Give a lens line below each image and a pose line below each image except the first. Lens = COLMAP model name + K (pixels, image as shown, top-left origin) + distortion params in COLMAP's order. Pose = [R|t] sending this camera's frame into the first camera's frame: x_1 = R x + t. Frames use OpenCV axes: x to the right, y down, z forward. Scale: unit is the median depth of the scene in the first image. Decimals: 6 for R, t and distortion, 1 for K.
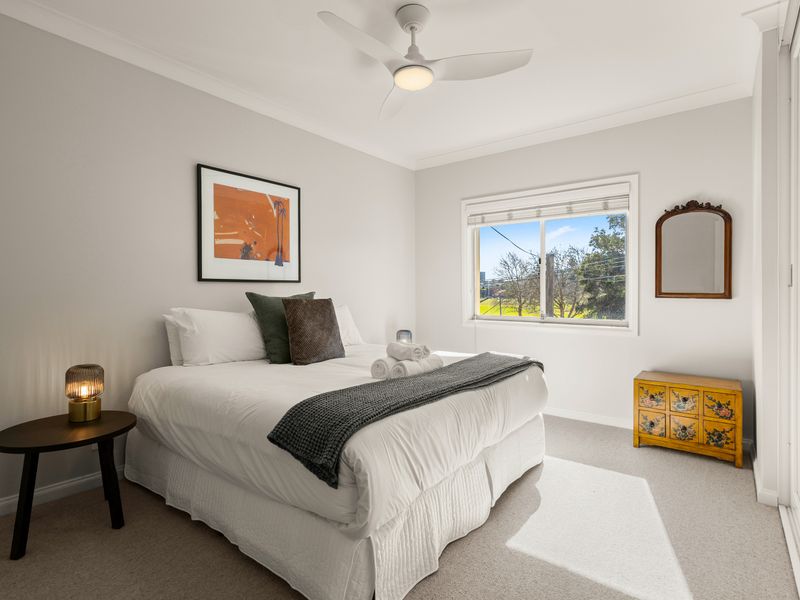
lens RADIAL K [[679.9, 0, 371.4], [0, 679.9, 300.9], [0, 0, 1]] dist [0.012079, -0.012134]
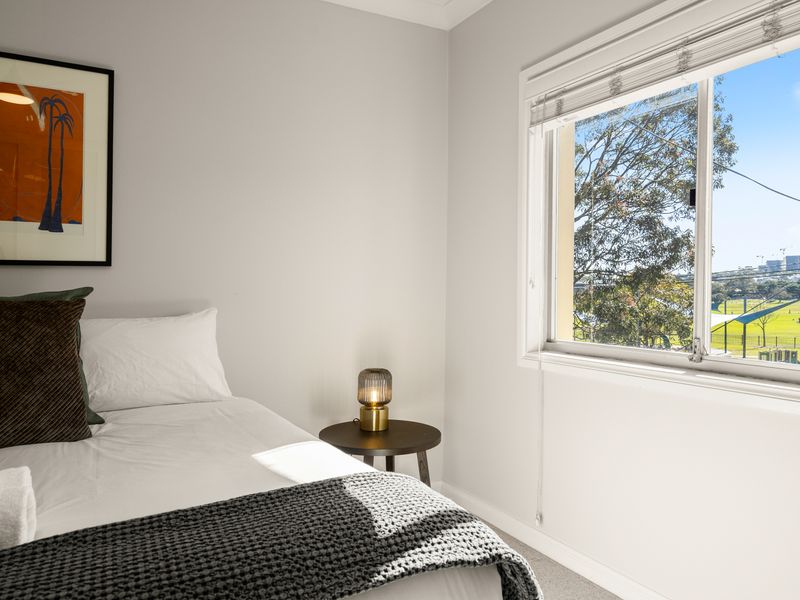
lens RADIAL K [[697.0, 0, 400.0], [0, 697.0, 300.0], [0, 0, 1]] dist [0.010527, 0.003265]
pose [[0.883206, 0.001988, -0.468982, 0.280554], [-0.005006, 0.999974, -0.005189, -0.000846], [0.468959, 0.006931, 0.883193, 0.595484]]
